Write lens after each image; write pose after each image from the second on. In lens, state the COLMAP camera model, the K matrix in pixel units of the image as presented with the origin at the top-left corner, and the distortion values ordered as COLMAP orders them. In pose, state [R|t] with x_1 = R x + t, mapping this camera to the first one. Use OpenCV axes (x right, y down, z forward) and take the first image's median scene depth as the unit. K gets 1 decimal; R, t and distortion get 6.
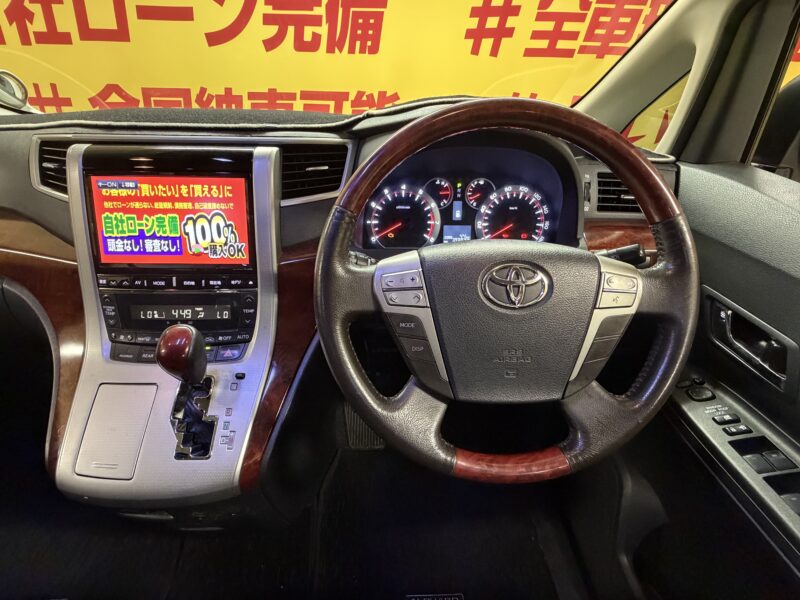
lens RADIAL K [[376.6, 0, 398.2], [0, 376.6, 288.1], [0, 0, 1]] dist [-0.000542, 0.000172]
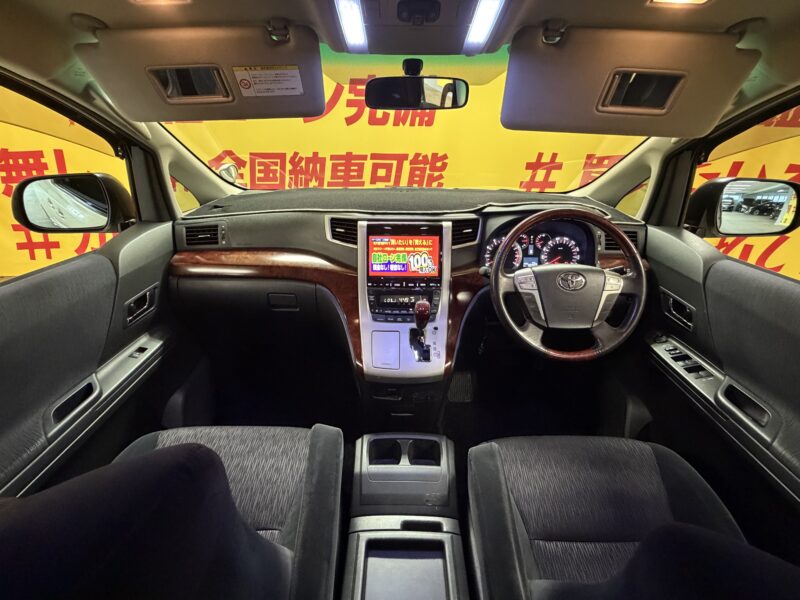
lens RADIAL K [[376.6, 0, 398.2], [0, 376.6, 288.1], [0, 0, 1]] dist [-0.000542, 0.000172]
pose [[0.999310, -0.000314, -0.037135, -0.536540], [-0.002637, 0.996842, -0.079370, 0.171649], [0.037042, 0.079413, 0.996153, -1.106677]]
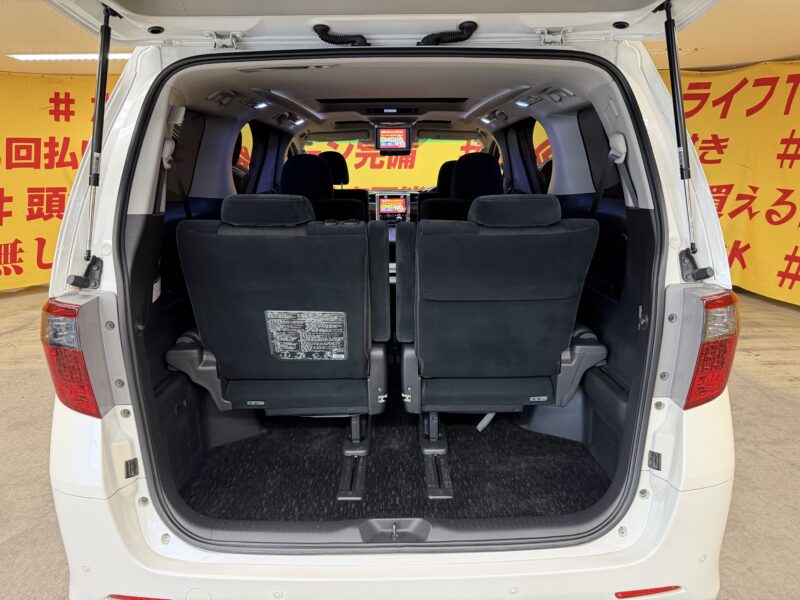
lens RADIAL K [[581.0, 0, 400.0], [0, 581.0, 300.0], [0, 0, 1]] dist [0.058531, -0.077727]
pose [[0.999362, -0.025682, -0.024804, -0.287707], [0.017449, 0.957395, -0.288253, 3.787795], [0.031150, 0.287636, 0.957233, -7.157244]]
